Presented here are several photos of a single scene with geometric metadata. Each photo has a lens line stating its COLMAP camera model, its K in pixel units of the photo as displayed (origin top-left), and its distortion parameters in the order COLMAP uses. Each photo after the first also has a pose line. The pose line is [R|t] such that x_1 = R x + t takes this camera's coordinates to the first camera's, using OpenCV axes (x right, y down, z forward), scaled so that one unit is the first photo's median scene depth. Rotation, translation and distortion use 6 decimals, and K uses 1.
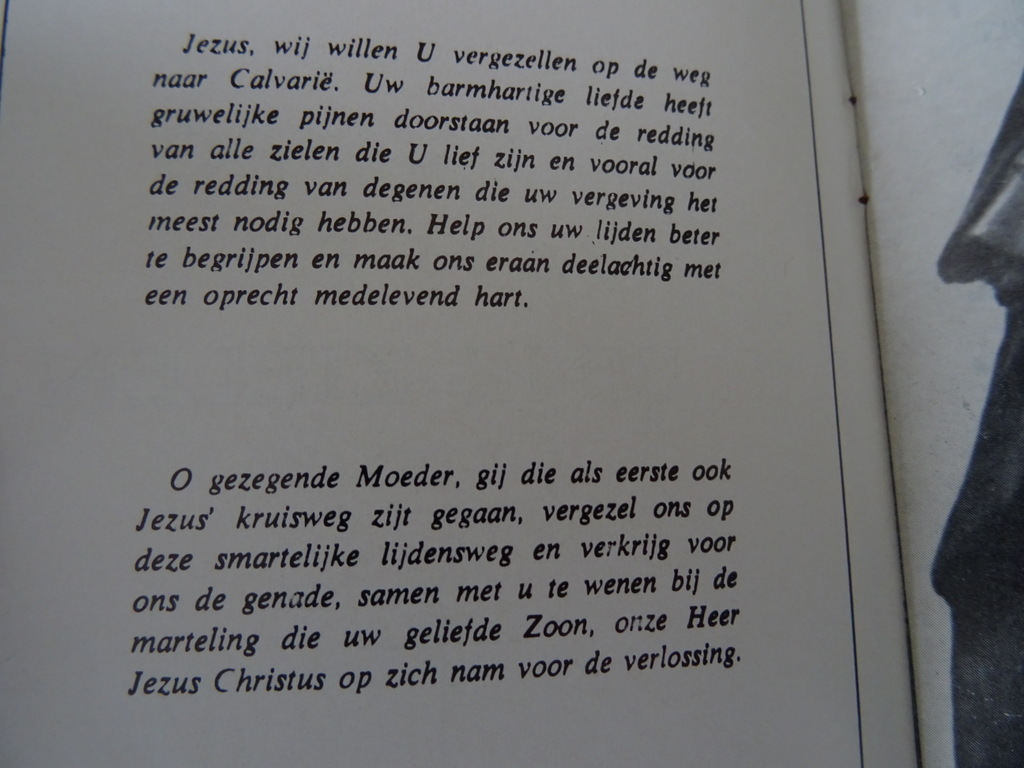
lens RADIAL K [[727.0, 0, 513.4], [0, 727.0, 381.1], [0, 0, 1]] dist [-0.002023, -0.000158]
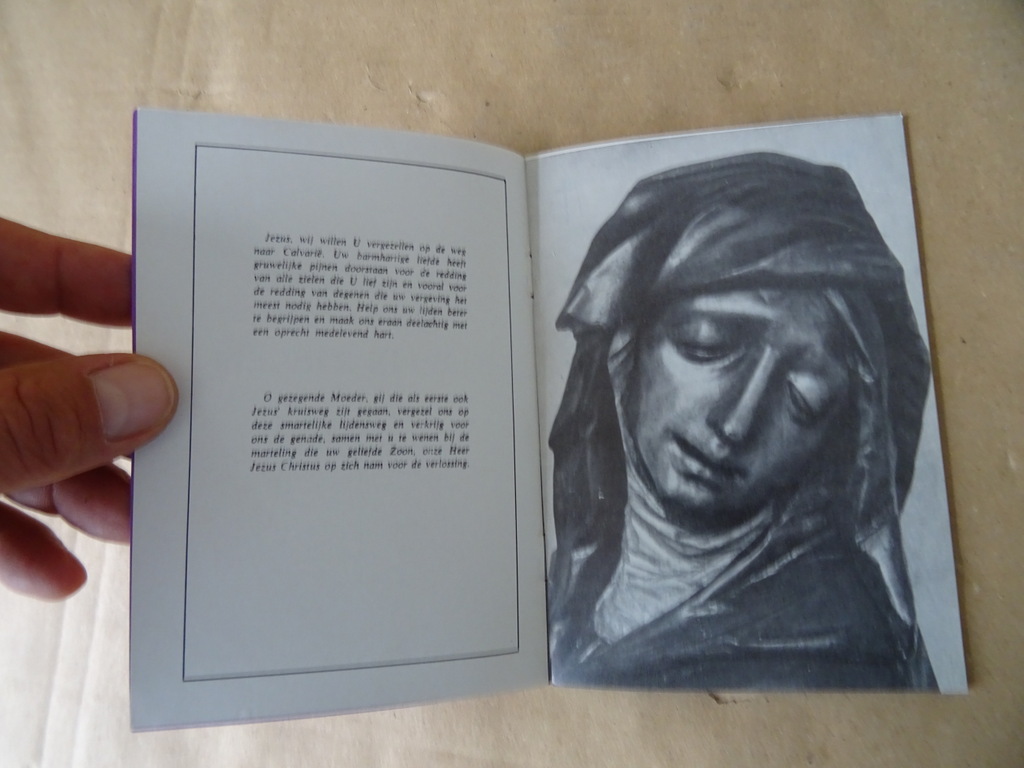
lens RADIAL K [[727.0, 0, 506.7], [0, 727.0, 385.4], [0, 0, 1]] dist [-0.002023, -0.000158]
pose [[0.992450, 0.012674, 0.121993, 0.112545], [-0.012842, 0.999917, 0.000594, 0.071203], [-0.121975, -0.002156, 0.992531, -1.800426]]
